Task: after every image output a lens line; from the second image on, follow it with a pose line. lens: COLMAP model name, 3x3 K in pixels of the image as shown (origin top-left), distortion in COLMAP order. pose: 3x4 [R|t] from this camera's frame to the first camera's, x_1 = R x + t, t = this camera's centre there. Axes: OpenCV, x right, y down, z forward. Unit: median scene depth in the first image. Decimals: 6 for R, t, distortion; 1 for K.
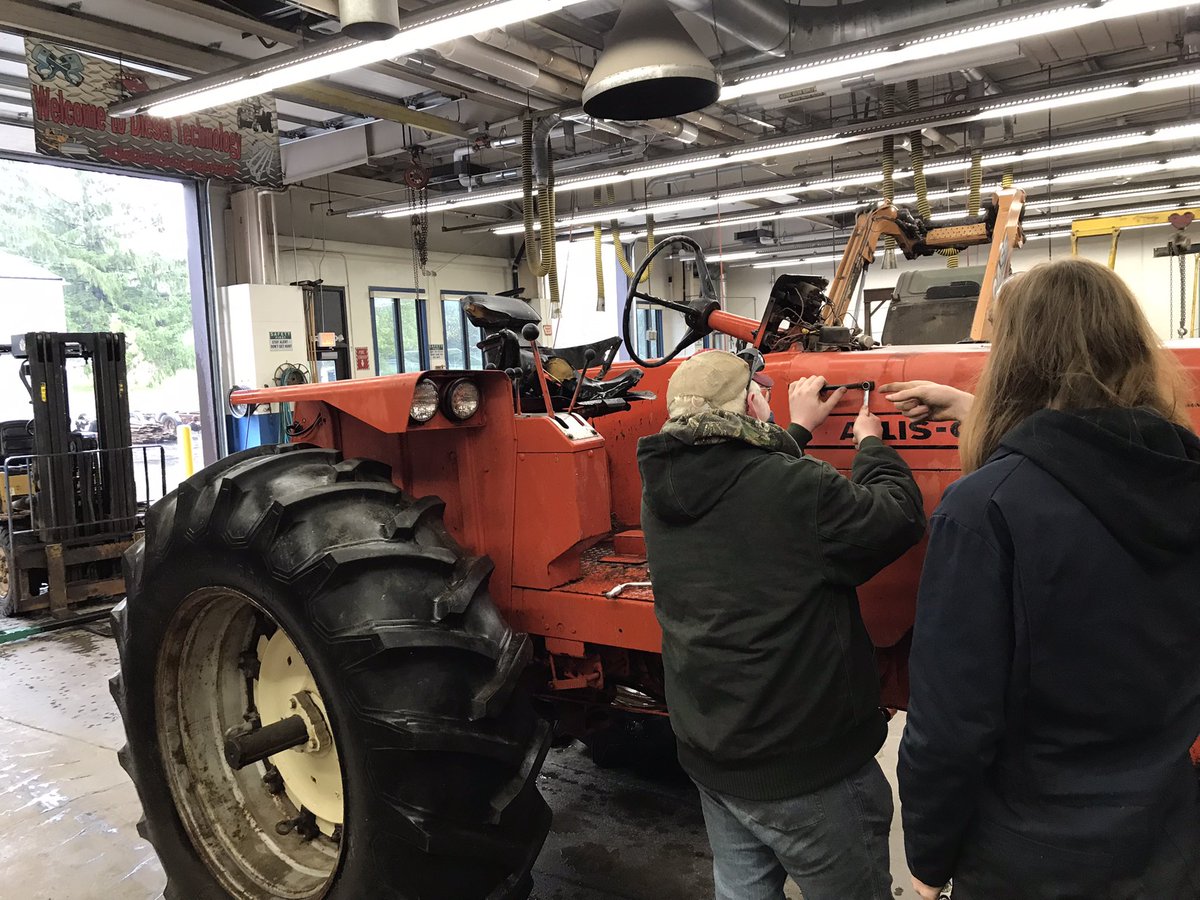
lens RADIAL K [[989.3, 0, 600.0], [0, 989.3, 450.0], [0, 0, 1]] dist [0.019173, 0.015121]
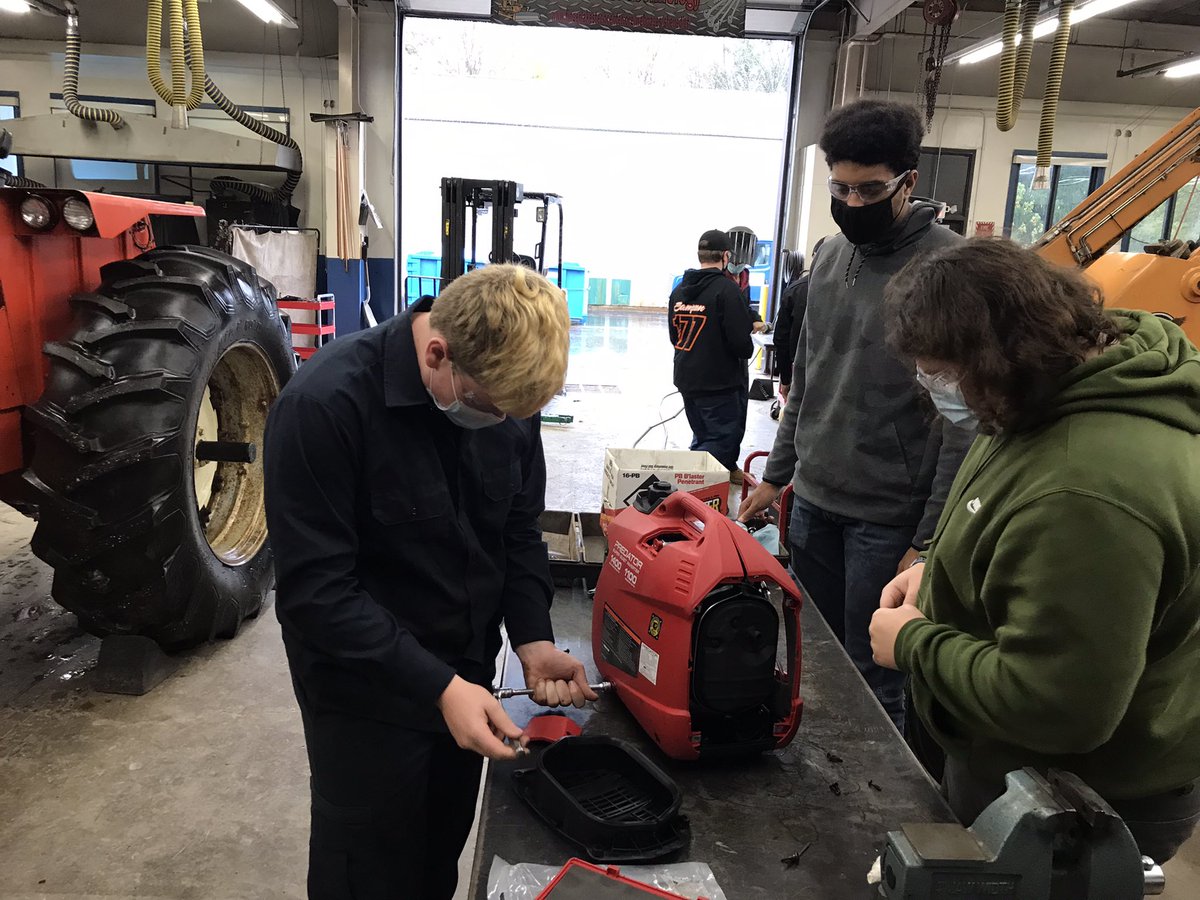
lens RADIAL K [[989.3, 0, 600.0], [0, 989.3, 450.0], [0, 0, 1]] dist [0.019173, 0.015121]
pose [[0.599420, 0.238678, -0.764021, 0.291751], [-0.145184, 0.971095, 0.189462, -0.026572], [0.787158, -0.002644, 0.616746, 0.204450]]
